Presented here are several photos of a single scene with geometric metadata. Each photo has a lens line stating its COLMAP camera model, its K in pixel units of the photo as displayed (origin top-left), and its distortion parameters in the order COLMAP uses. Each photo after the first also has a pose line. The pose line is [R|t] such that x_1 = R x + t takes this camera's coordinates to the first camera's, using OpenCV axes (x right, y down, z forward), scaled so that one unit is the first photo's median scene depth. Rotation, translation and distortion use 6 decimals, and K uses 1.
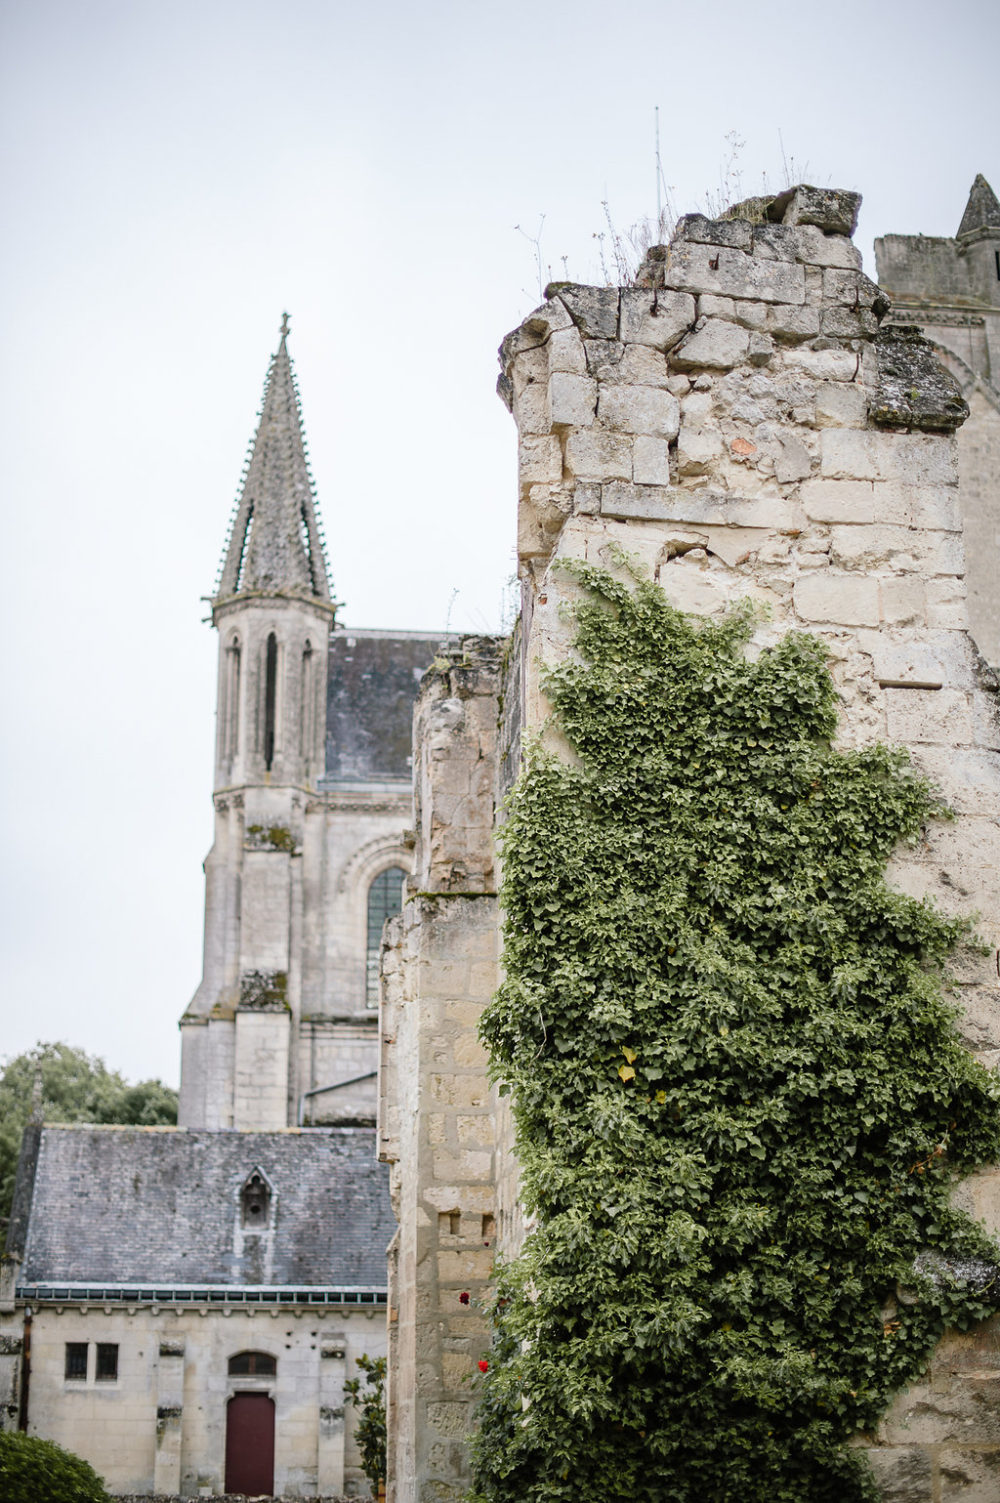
lens RADIAL K [[2179.6, 0, 499.5], [0, 2179.6, 748.2], [0, 0, 1]] dist [-0.119687, 0.042493]
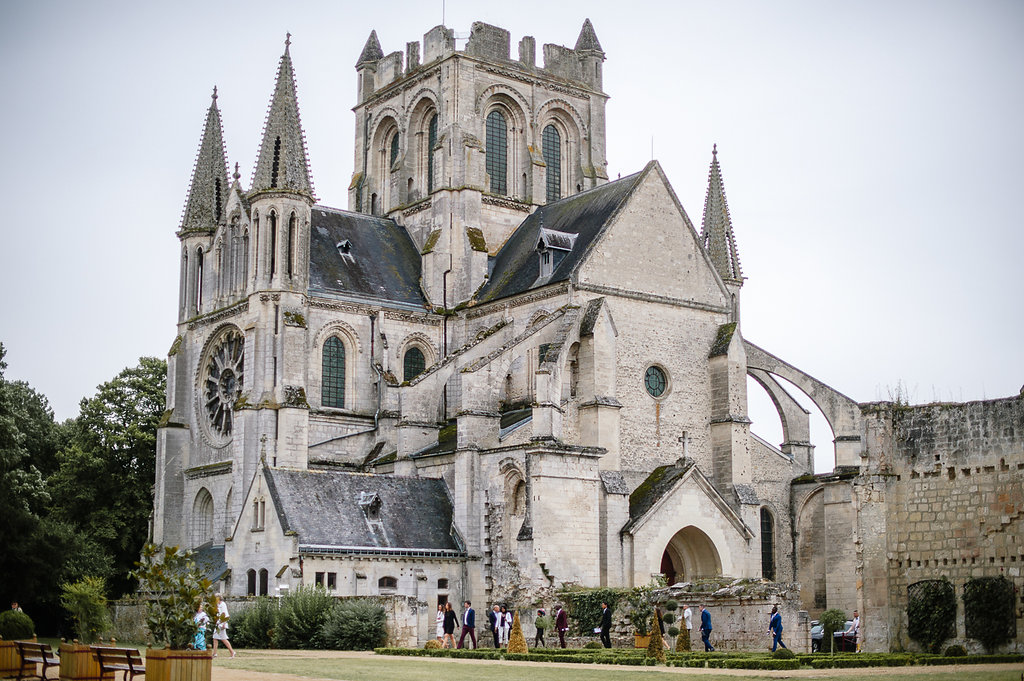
lens RADIAL K [[1485.0, 0, 512.1], [0, 1485.0, 341.0], [0, 0, 1]] dist [-0.119687, 0.042493]
pose [[0.861080, 0.097306, 0.499072, -0.627941], [-0.161222, 0.983122, 0.086483, -0.091597], [-0.482234, -0.154930, 0.862234, -0.278928]]
